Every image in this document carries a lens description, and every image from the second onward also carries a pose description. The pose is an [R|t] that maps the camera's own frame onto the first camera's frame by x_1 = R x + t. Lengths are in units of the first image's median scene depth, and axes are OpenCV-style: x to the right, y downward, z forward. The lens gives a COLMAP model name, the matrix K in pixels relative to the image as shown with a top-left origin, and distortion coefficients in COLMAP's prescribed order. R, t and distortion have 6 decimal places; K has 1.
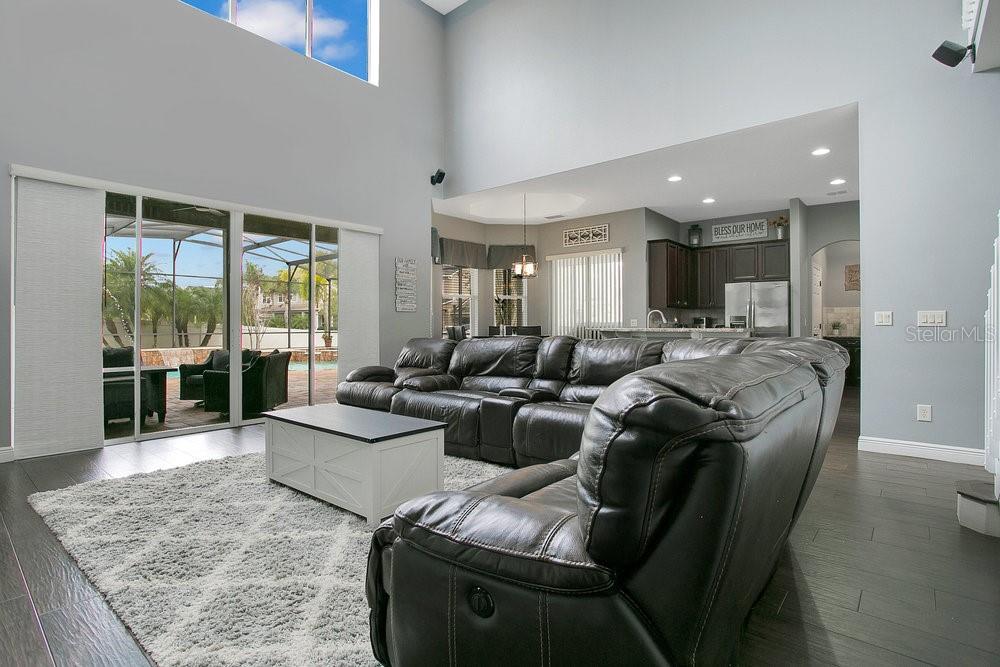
lens RADIAL K [[502.3, 0, 504.6], [0, 502.3, 323.0], [0, 0, 1]] dist [-0.072379, 0.062161]
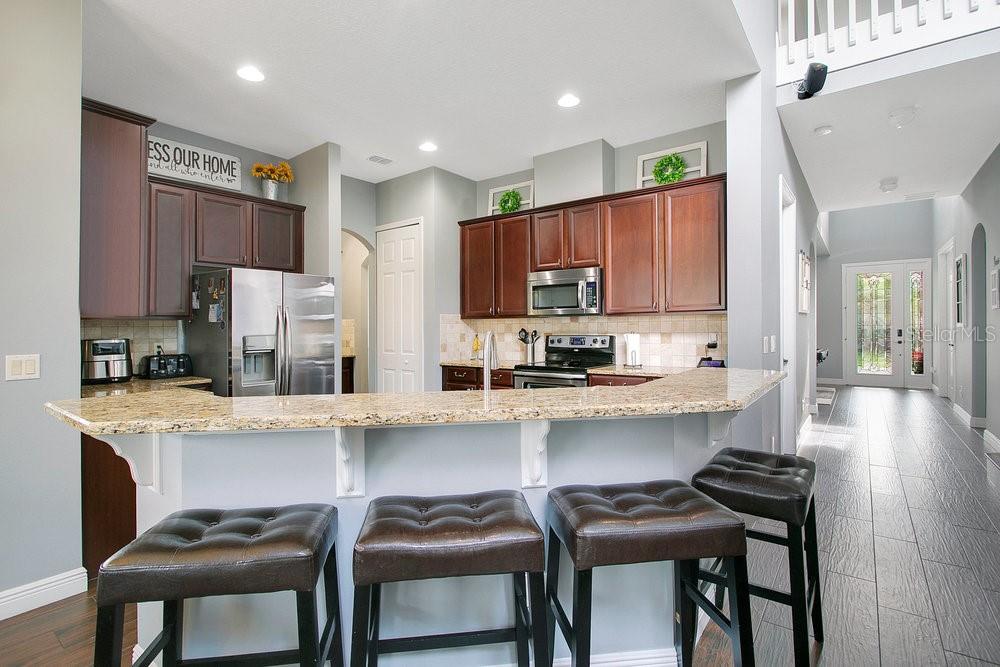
lens RADIAL K [[478.1, 0, 500.0], [0, 478.1, 333.5], [0, 0, 1]] dist [0.000344, 0.000256]
pose [[-0.051017, -0.018898, 0.998519, -0.026724], [0.008644, 0.999775, 0.019363, -0.022534], [-0.998660, 0.009619, -0.050843, 0.762596]]
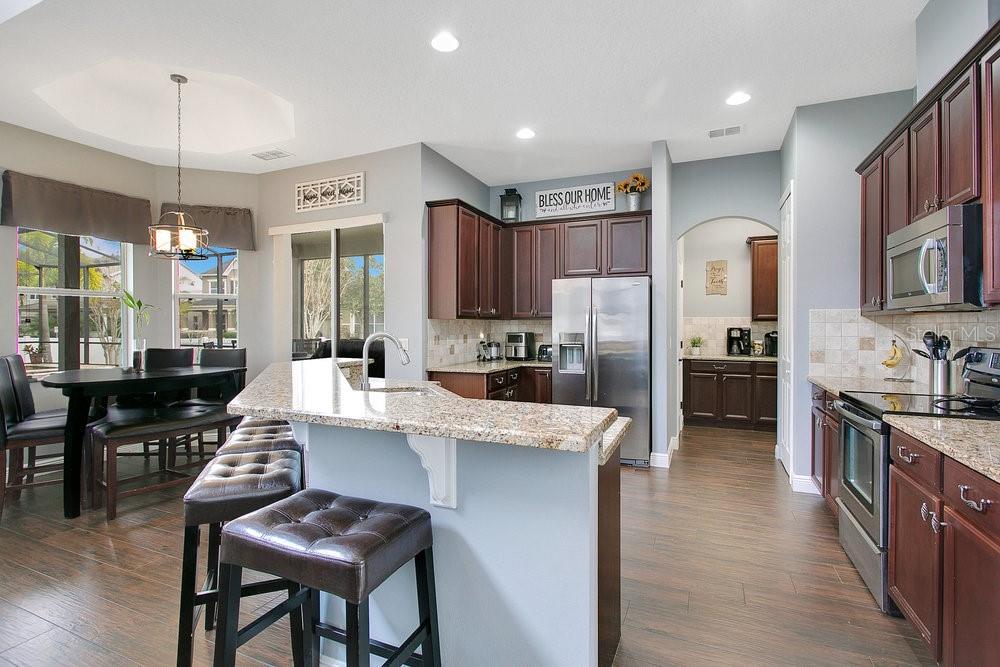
lens RADIAL K [[488.0, 0, 492.0], [0, 488.0, 327.4], [0, 0, 1]] dist [-0.000580, 0.000823]
pose [[0.962640, -0.000129, 0.270785, 0.207703], [-0.001087, 0.999990, 0.004340, -0.022315], [-0.270783, -0.004472, 0.962630, 0.436196]]
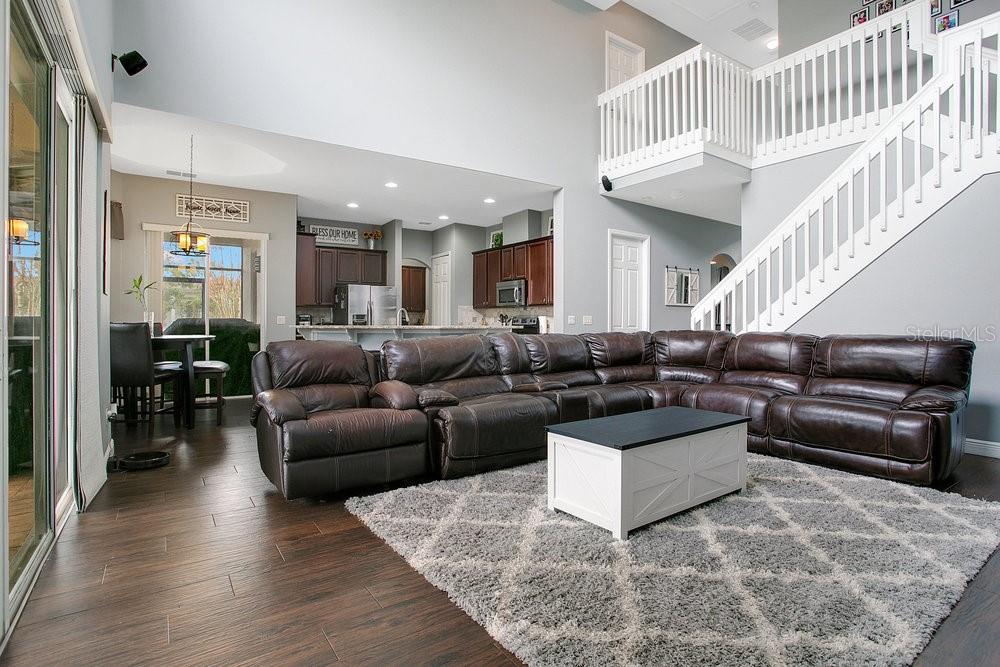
lens RADIAL K [[488.0, 0, 492.0], [0, 488.0, 327.4], [0, 0, 1]] dist [-0.000580, 0.000823]
pose [[0.274818, -0.011120, 0.961432, -0.493082], [-0.003688, 0.999914, 0.012619, 0.000580], [-0.961489, -0.007014, 0.274753, 0.400988]]
